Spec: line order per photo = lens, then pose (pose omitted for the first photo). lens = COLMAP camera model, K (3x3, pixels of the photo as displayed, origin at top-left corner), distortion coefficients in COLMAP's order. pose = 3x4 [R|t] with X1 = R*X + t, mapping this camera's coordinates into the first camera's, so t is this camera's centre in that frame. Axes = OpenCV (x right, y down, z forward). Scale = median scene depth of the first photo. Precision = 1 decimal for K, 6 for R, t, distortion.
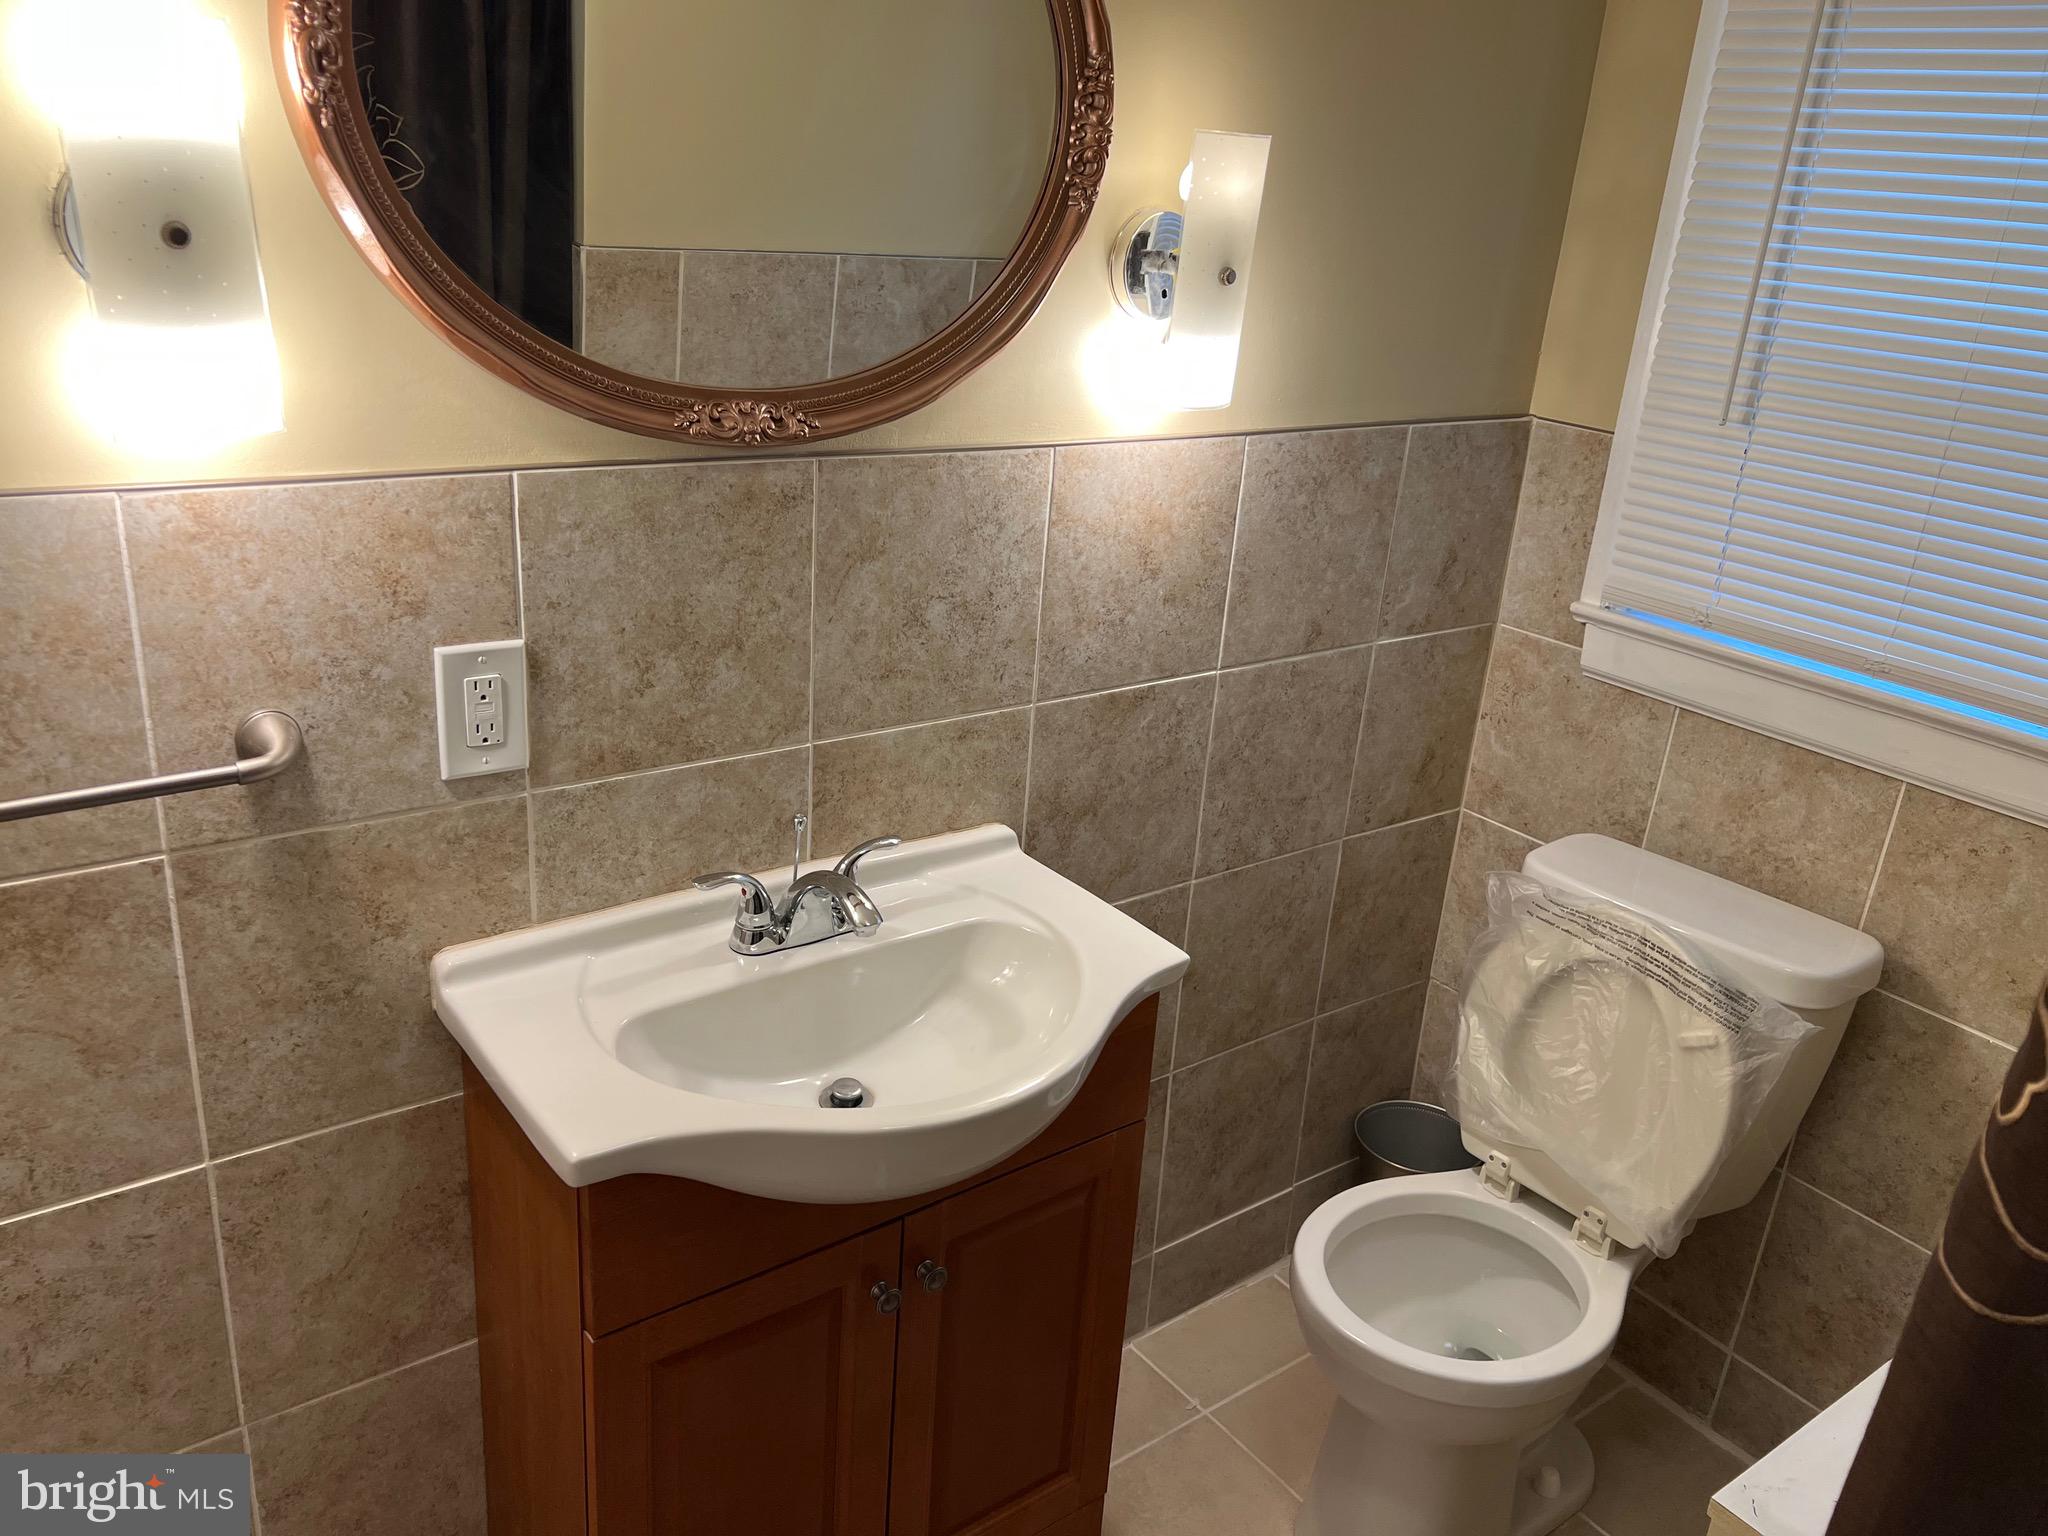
lens RADIAL K [[1525.8, 0, 1023.0], [0, 1525.8, 758.7], [0, 0, 1]] dist [0.094854, -0.120696]
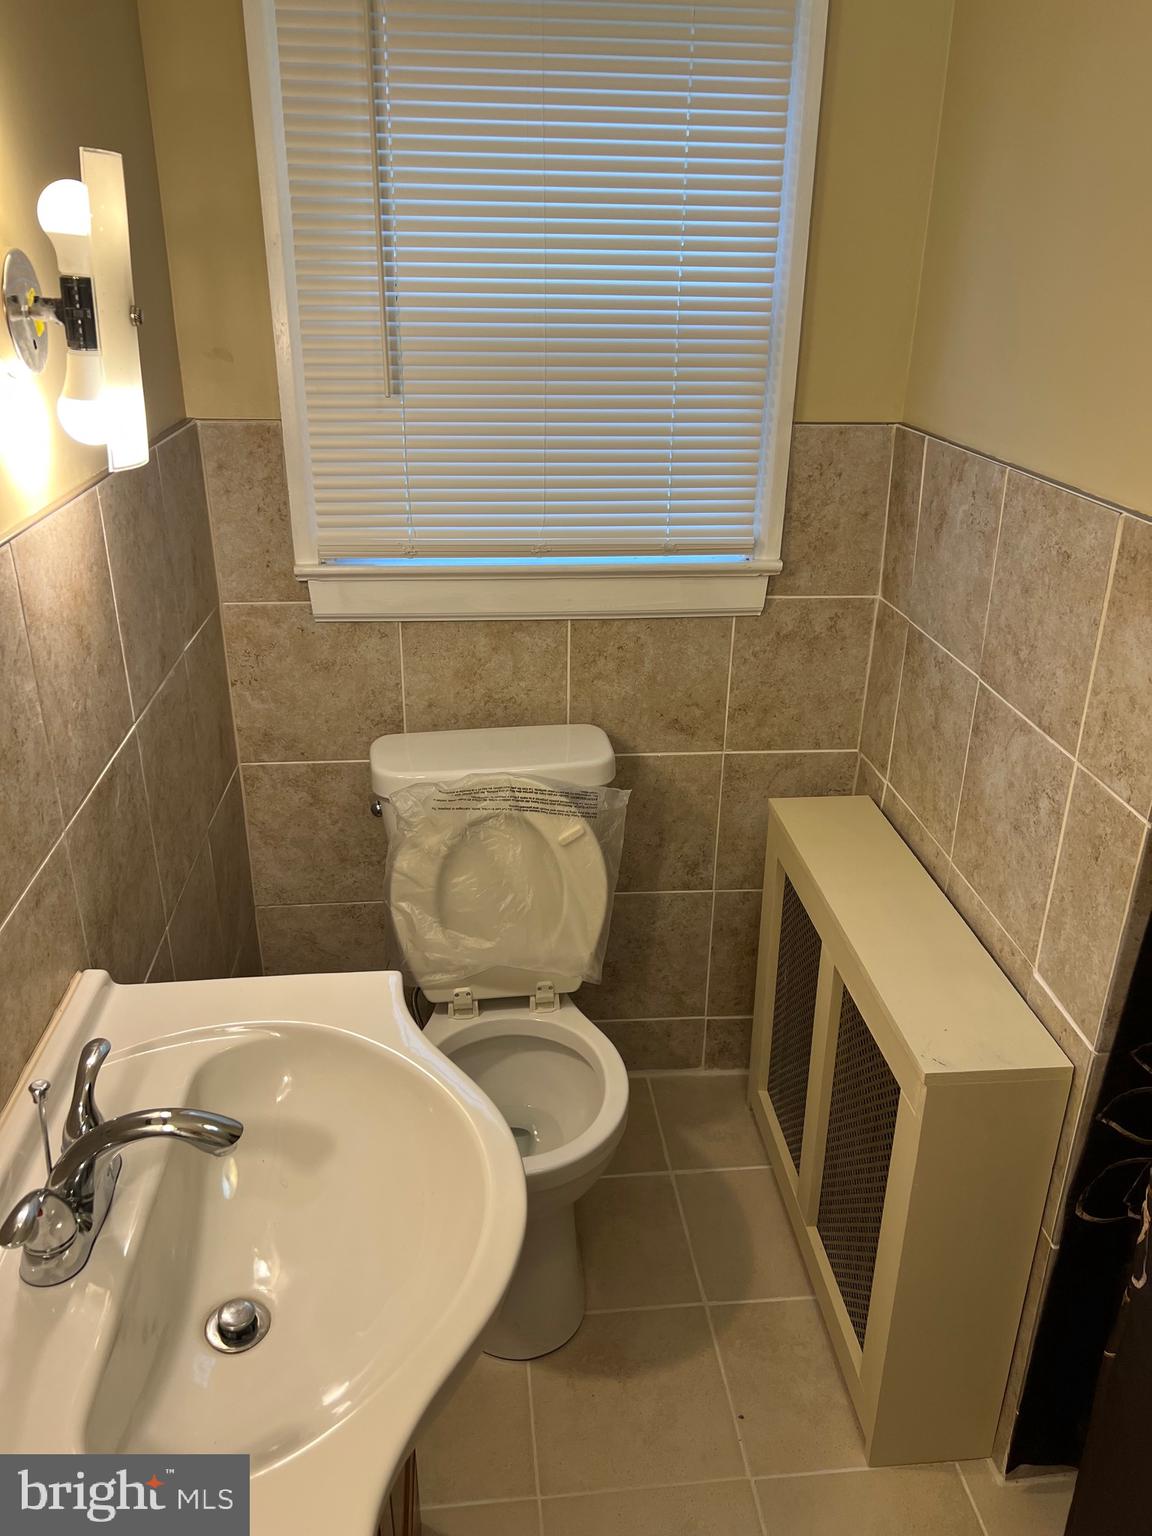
lens RADIAL K [[1144.3, 0, 576.0], [0, 1144.3, 768.0], [0, 0, 1]] dist [0.094854, -0.120696]
pose [[0.519105, -0.402866, 0.753809, -0.282405], [0.329770, 0.908063, 0.258212, -0.124243], [-0.788531, 0.114545, 0.604234, 0.315814]]
